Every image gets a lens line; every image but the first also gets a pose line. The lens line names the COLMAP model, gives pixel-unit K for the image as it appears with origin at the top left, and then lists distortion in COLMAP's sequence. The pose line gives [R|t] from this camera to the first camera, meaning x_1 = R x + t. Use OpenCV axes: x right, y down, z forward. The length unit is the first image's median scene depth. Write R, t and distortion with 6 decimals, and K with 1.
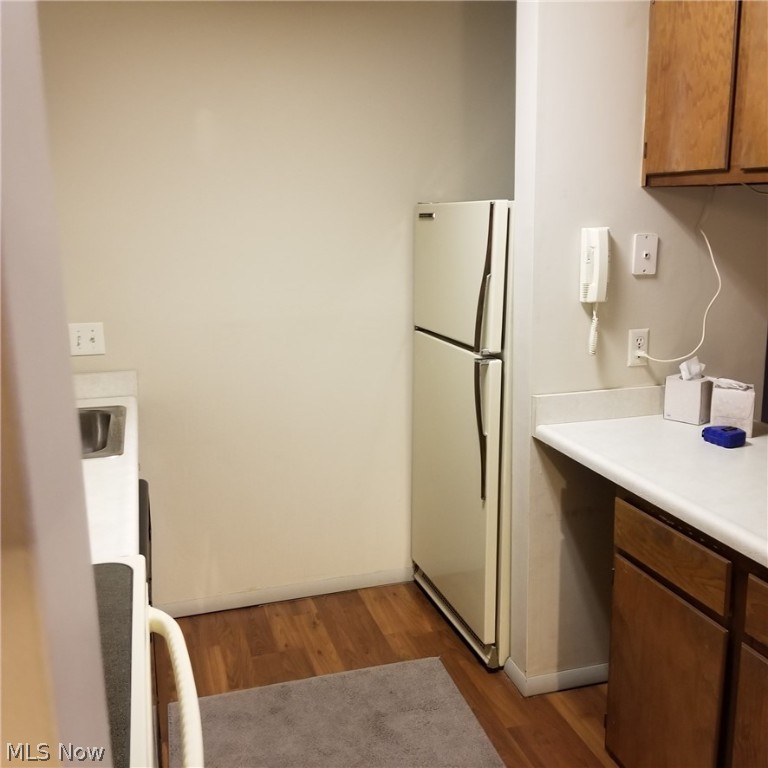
lens RADIAL K [[798.4, 0, 384.0], [0, 798.4, 384.0], [0, 0, 1]] dist [0.124486, -0.229451]
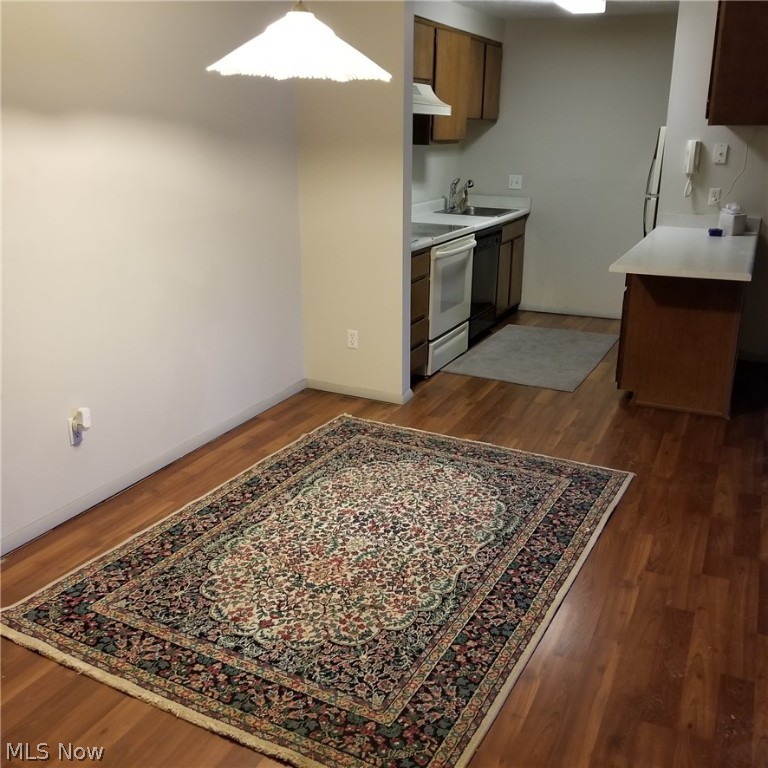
lens RADIAL K [[798.4, 0, 384.0], [0, 798.4, 384.0], [0, 0, 1]] dist [0.124486, -0.229451]
pose [[0.745903, 0.224139, -0.627209, 1.156891], [-0.156118, 0.974279, 0.162506, 0.235931], [0.647500, -0.023296, 0.761709, -1.300254]]
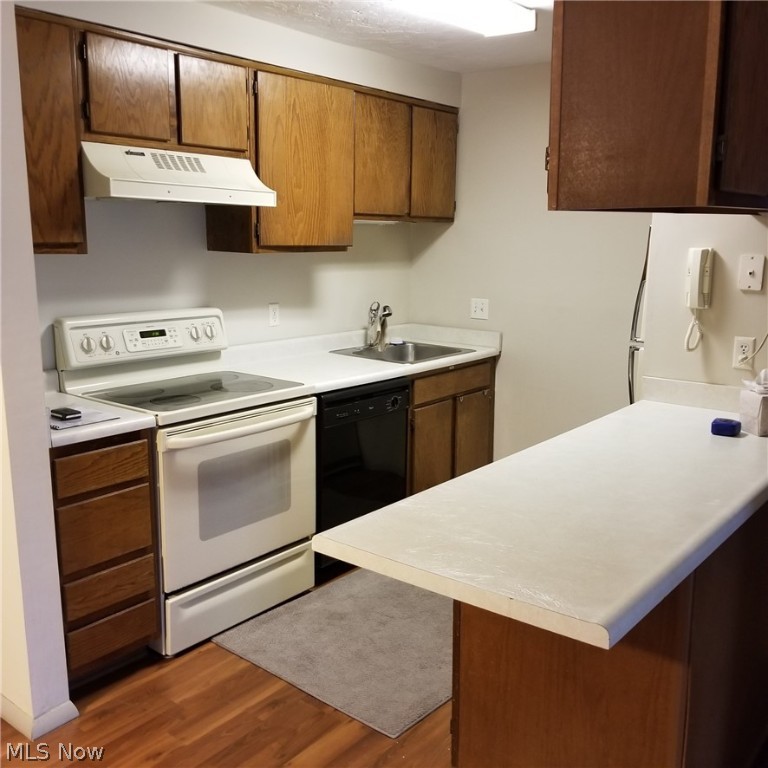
lens RADIAL K [[798.4, 0, 384.0], [0, 798.4, 384.0], [0, 0, 1]] dist [0.124486, -0.229451]
pose [[0.566274, 0.170517, -0.806386, 0.973047], [-0.184076, 0.979818, 0.077925, 0.002451], [0.803399, 0.104310, 0.586234, -0.089289]]
